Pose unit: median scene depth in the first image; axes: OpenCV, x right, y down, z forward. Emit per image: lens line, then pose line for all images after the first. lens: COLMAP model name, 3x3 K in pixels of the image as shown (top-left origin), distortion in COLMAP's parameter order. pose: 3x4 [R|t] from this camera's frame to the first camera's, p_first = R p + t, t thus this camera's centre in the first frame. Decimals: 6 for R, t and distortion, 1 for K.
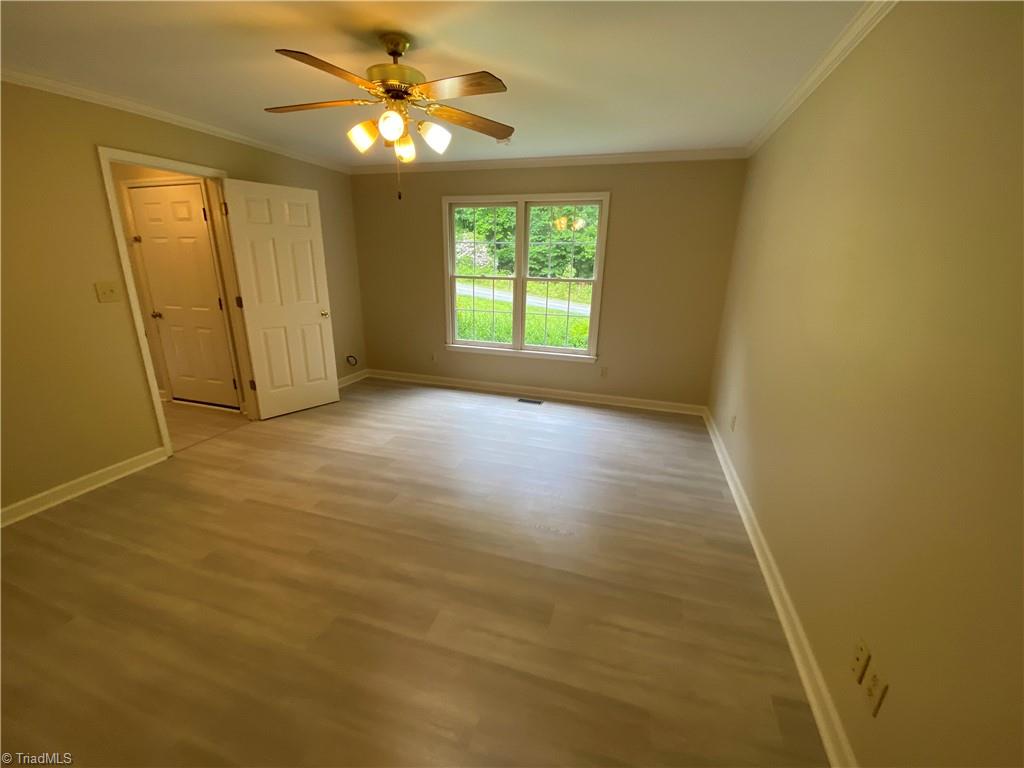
lens RADIAL K [[413.5, 0, 514.6], [0, 413.5, 387.0], [0, 0, 1]] dist [0.002734, -0.010764]
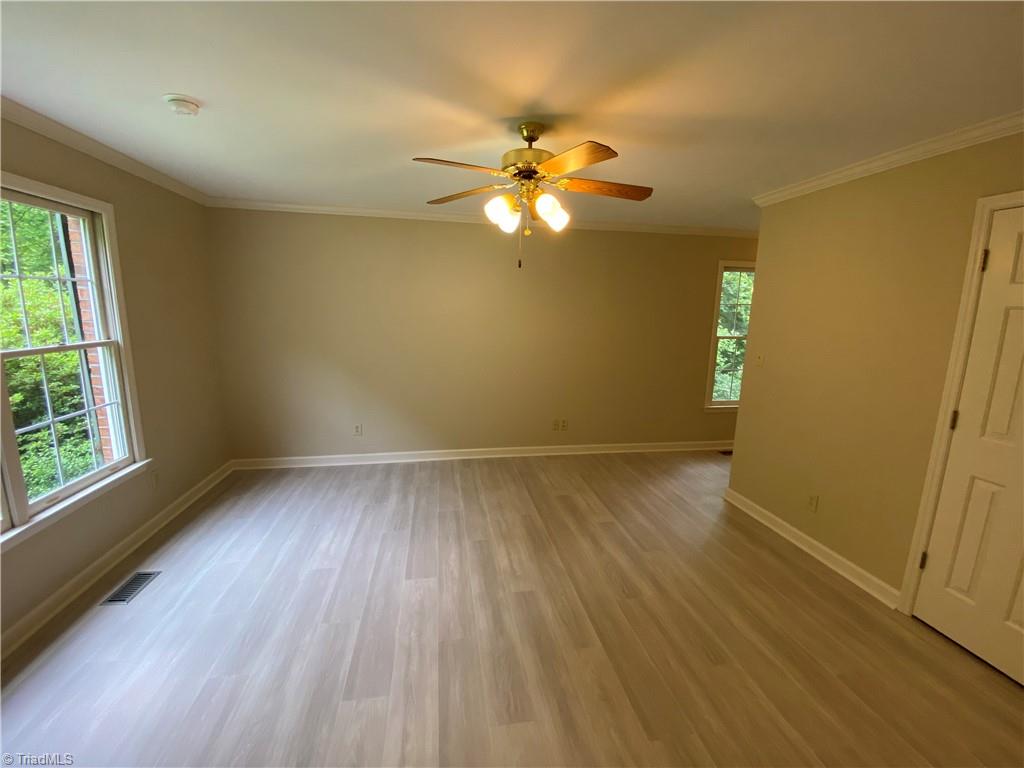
lens RADIAL K [[413.5, 0, 514.6], [0, 413.5, 387.0], [0, 0, 1]] dist [0.002734, -0.010764]
pose [[-0.452556, -0.198029, 0.869470, -0.810832], [0.231096, 0.915675, 0.328838, -0.353402], [-0.861271, 0.349749, -0.368630, 1.007582]]
